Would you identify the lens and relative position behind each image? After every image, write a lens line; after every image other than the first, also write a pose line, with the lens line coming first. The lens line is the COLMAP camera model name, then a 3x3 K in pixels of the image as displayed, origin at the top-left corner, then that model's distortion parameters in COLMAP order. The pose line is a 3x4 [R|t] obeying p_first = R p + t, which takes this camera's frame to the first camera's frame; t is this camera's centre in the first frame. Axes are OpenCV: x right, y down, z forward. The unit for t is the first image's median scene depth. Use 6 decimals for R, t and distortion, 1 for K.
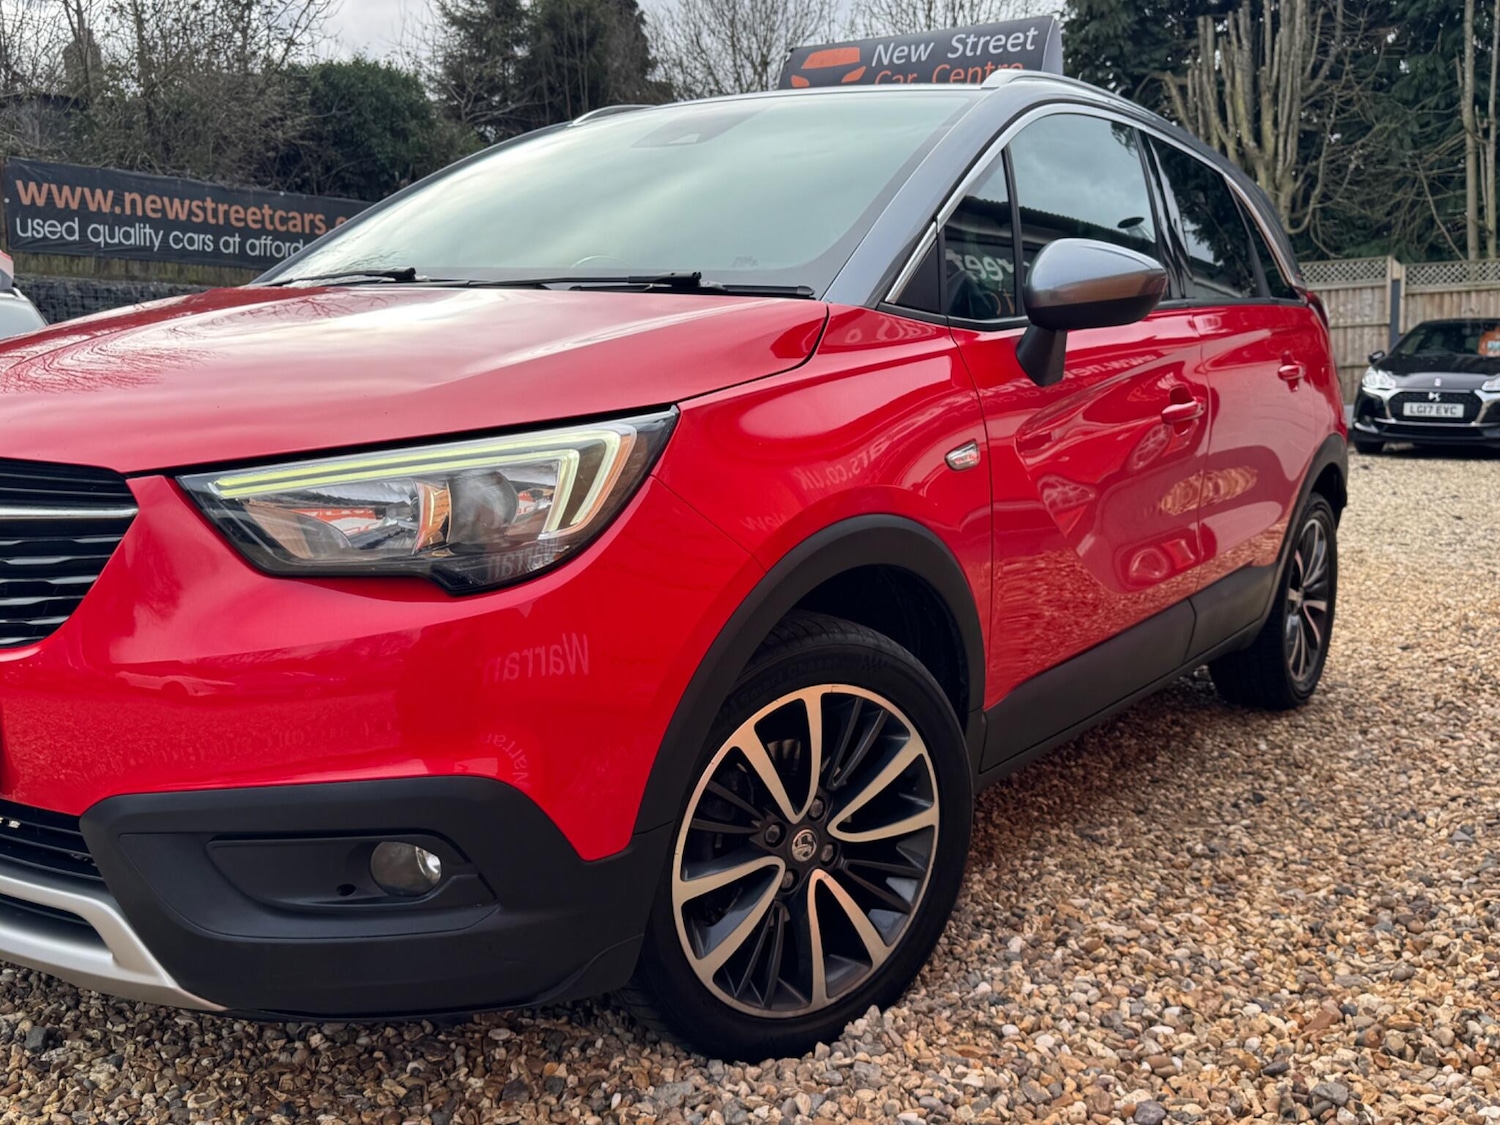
lens RADIAL K [[1474.5, 0, 751.8], [0, 1474.5, 578.3], [0, 0, 1]] dist [0.094076, -0.201972]
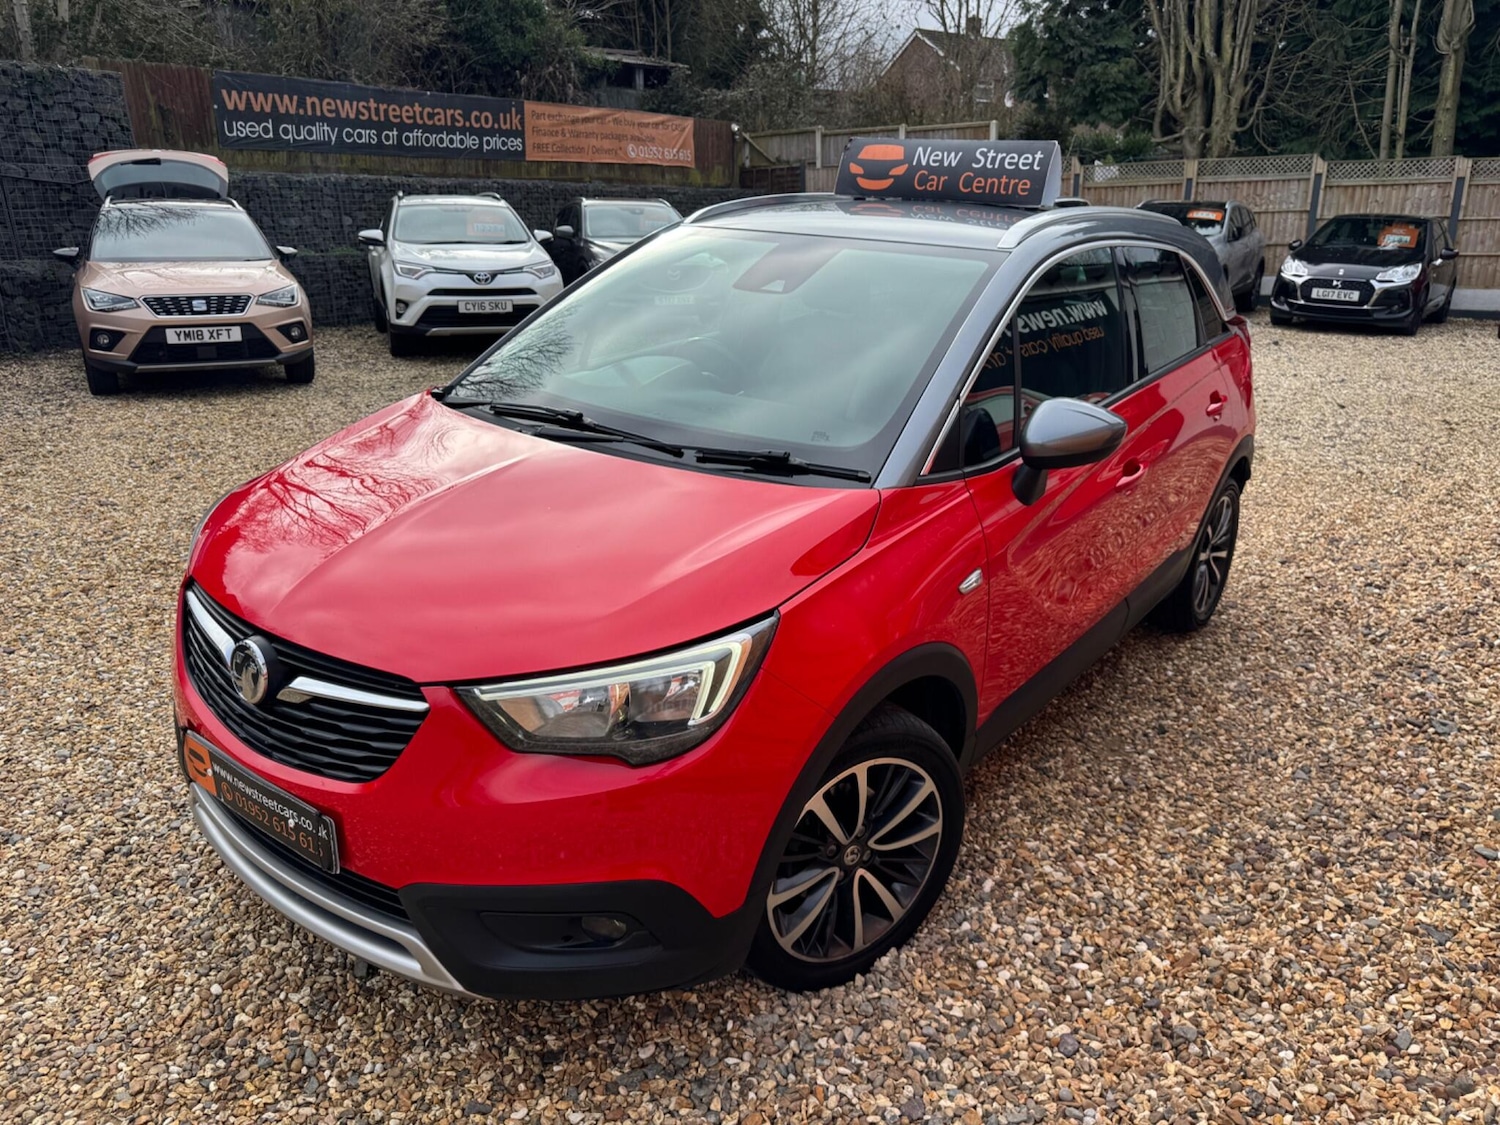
lens RADIAL K [[1143.0, 0, 750.0], [0, 1143.0, 562.5], [0, 0, 1]] dist [0.012672, -0.021851]
pose [[0.999389, 0.021449, -0.027609, -0.038253], [-0.015248, 0.978033, 0.207890, -0.314401], [0.031461, -0.207342, 0.977762, -0.072201]]
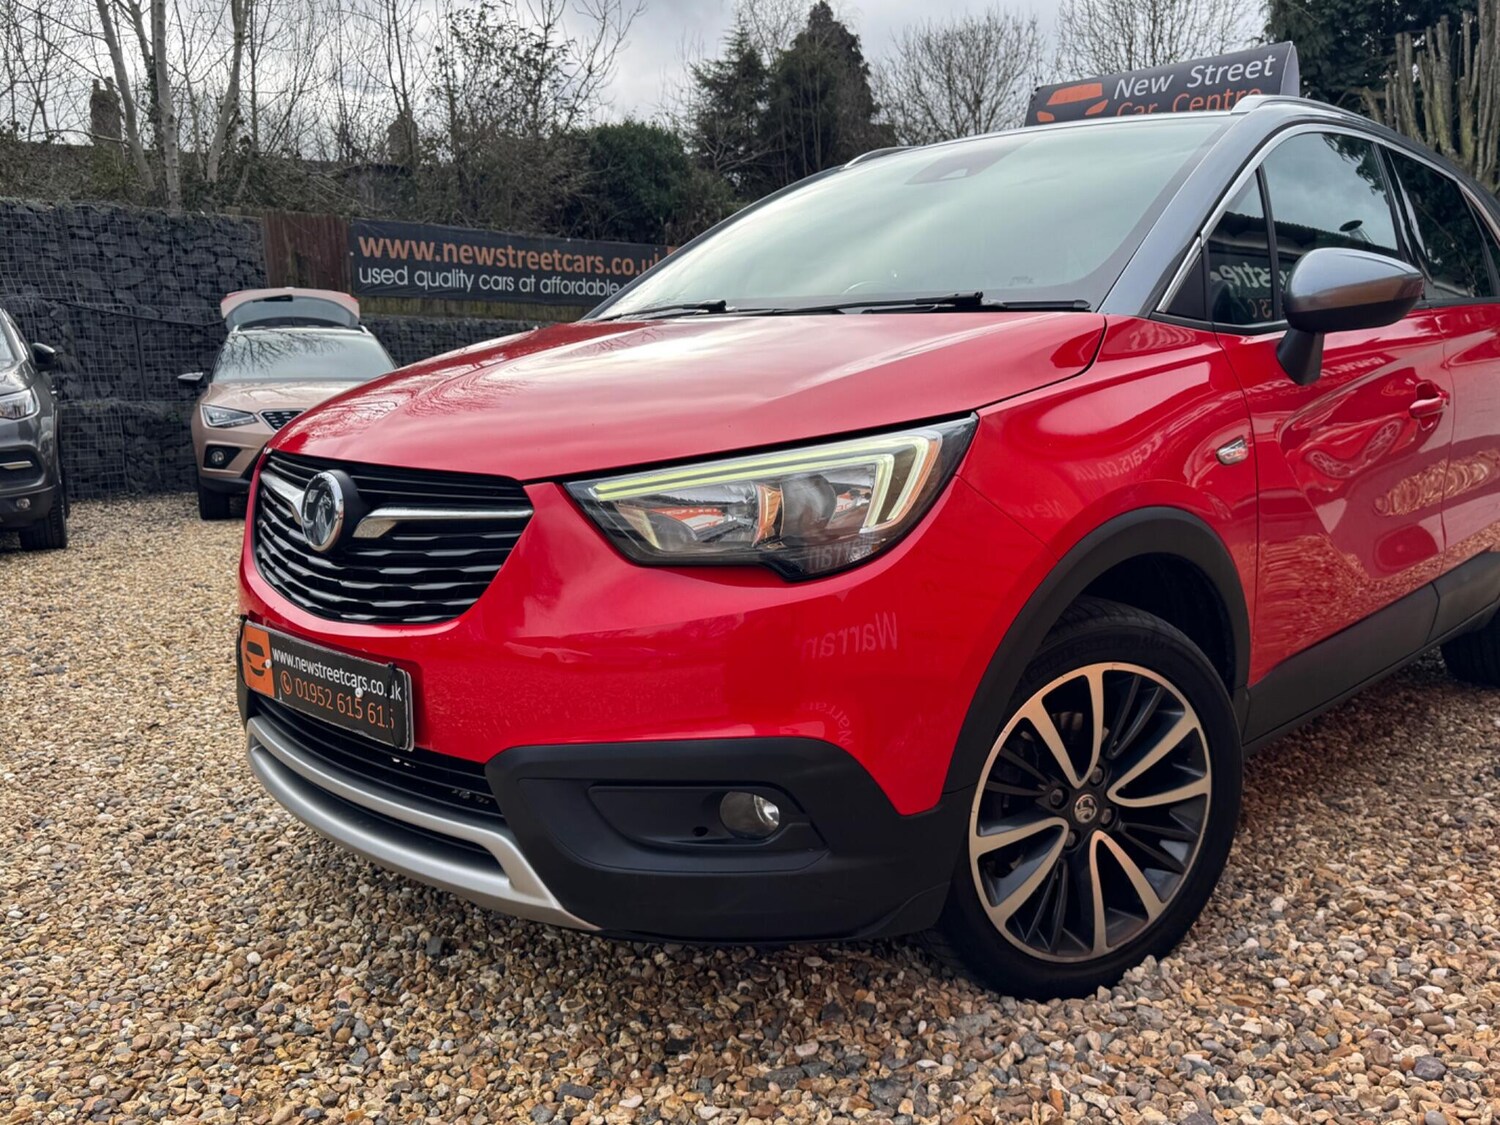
lens RADIAL K [[1302.8, 0, 725.8], [0, 1302.8, 561.3], [0, 0, 1]] dist [0.018753, -0.036879]
pose [[0.985046, -0.002093, -0.172279, -0.054495], [0.002113, 0.999998, -0.000067, -0.003495], [0.172279, -0.000298, 0.985048, -0.005138]]
